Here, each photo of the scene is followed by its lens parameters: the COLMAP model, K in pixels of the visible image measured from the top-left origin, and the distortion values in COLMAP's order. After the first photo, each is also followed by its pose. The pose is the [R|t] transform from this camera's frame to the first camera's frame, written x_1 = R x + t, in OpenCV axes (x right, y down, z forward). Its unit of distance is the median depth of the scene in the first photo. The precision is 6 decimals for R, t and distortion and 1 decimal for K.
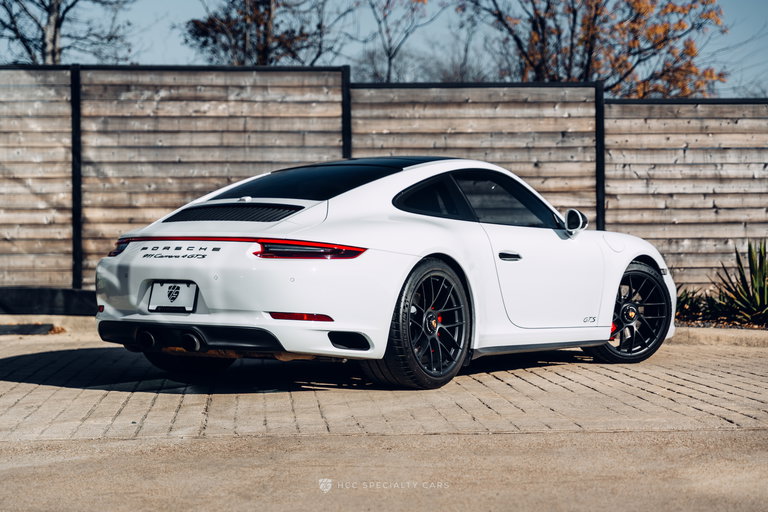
lens RADIAL K [[1617.1, 0, 384.0], [0, 1617.1, 256.0], [0, 0, 1]] dist [0.052055, -0.003966]
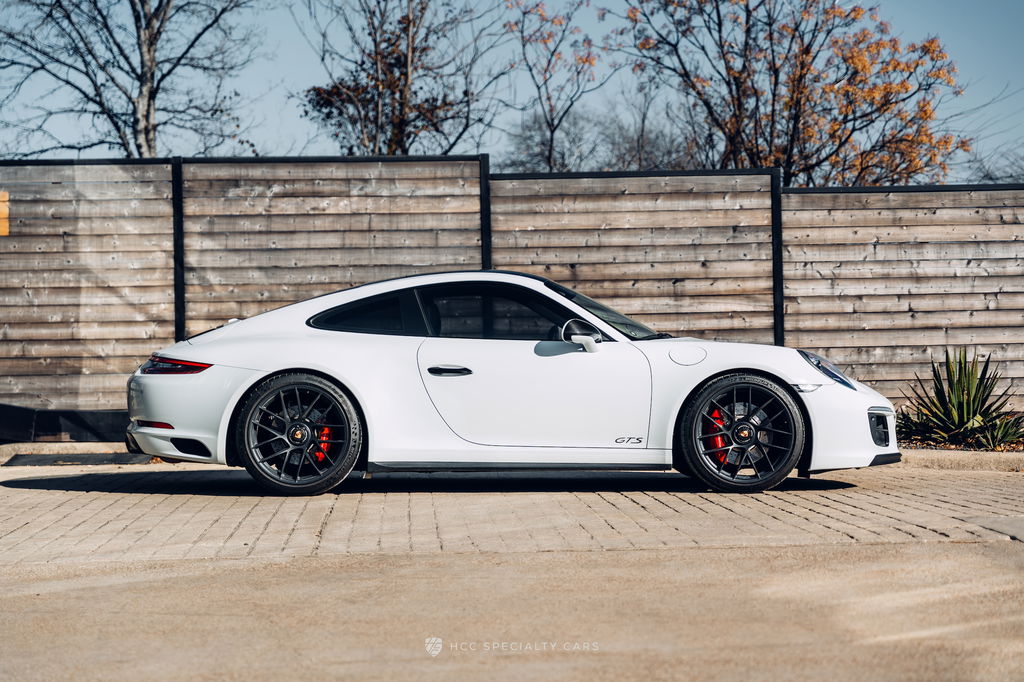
lens RADIAL K [[2093.6, 0, 512.0], [0, 2093.6, 341.0], [0, 0, 1]] dist [0.039539, 0.230075]
pose [[0.999581, -0.011311, -0.026639, 0.020568], [0.010945, 0.999844, -0.013853, -0.000596], [0.026792, 0.013555, 0.999549, -0.130864]]
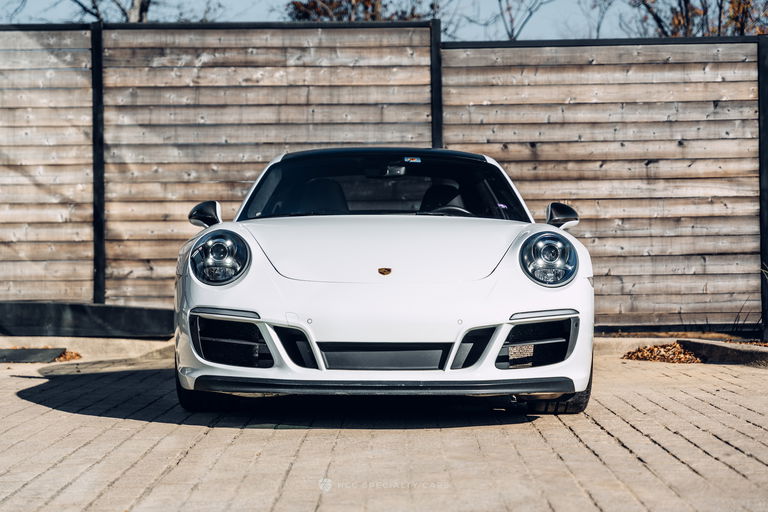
lens RADIAL K [[1617.1, 0, 384.0], [0, 1617.1, 256.0], [0, 0, 1]] dist [0.052055, -0.003966]
pose [[0.996283, -0.003627, -0.086063, 0.018973], [0.003157, 0.999979, -0.005585, 0.001713], [0.086082, 0.005293, 0.996274, 0.213023]]
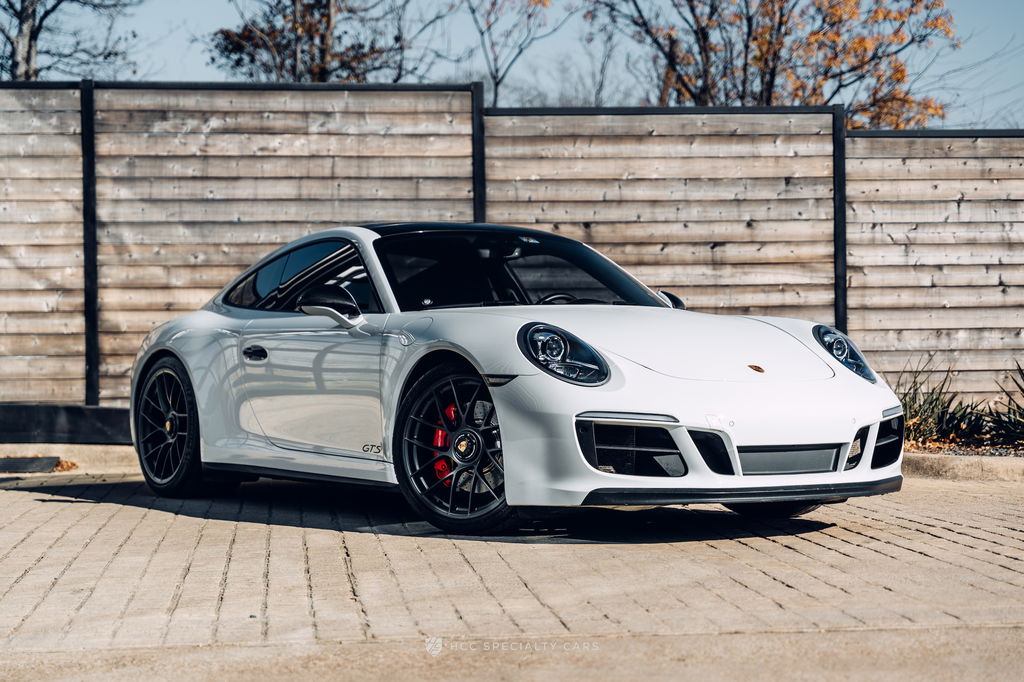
lens RADIAL K [[2151.9, 0, 516.6], [0, 2151.9, 388.8], [0, 0, 1]] dist [0.044597, 0.059063]
pose [[0.999459, -0.005375, 0.032455, -0.037399], [0.004905, 0.999882, 0.014535, 0.000587], [-0.032529, -0.014367, 0.999368, 0.071972]]
